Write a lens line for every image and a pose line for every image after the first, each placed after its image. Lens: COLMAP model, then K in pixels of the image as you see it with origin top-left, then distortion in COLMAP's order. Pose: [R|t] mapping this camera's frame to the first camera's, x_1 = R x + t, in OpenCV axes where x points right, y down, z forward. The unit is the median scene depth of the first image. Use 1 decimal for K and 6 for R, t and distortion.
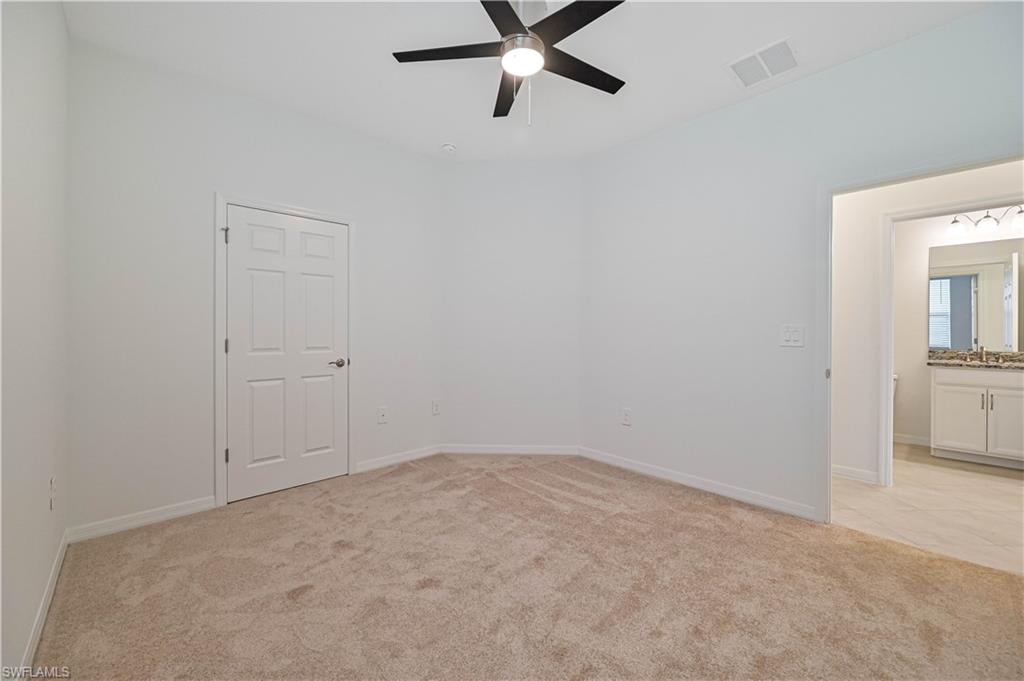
lens RADIAL K [[405.9, 0, 517.6], [0, 405.9, 332.3], [0, 0, 1]] dist [0.004057, -0.000034]
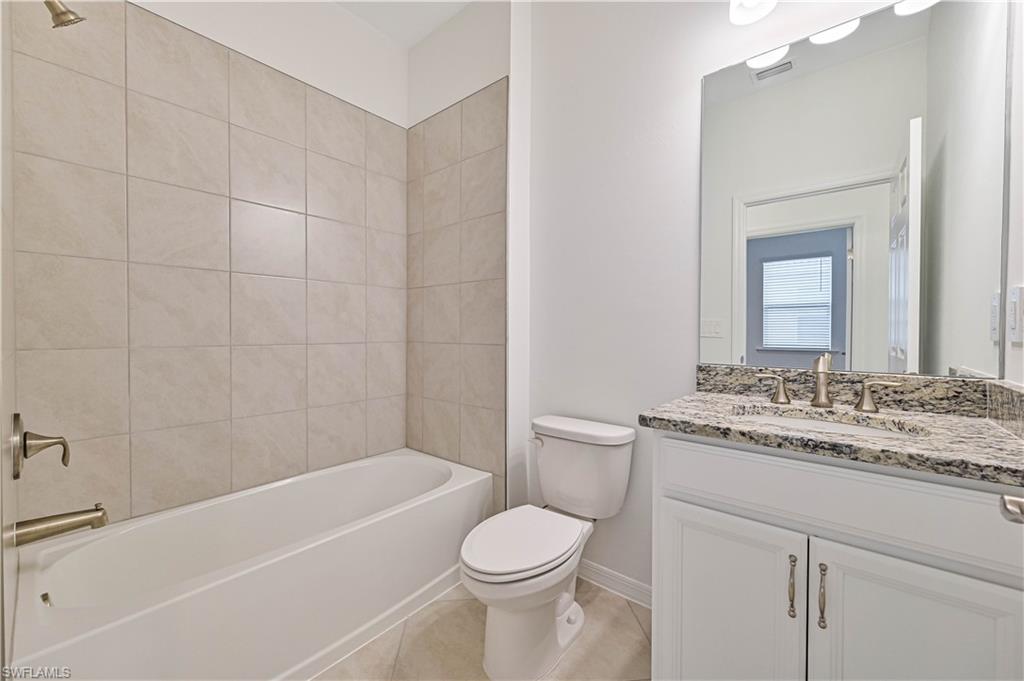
lens RADIAL K [[405.9, 0, 511.3], [0, 405.9, 340.9], [0, 0, 1]] dist [0.004057, -0.000034]
pose [[0.994119, -0.000617, 0.108293, 0.895423], [-0.000761, 0.999919, 0.012683, 0.020323], [-0.108292, -0.012691, 0.994038, 0.736449]]
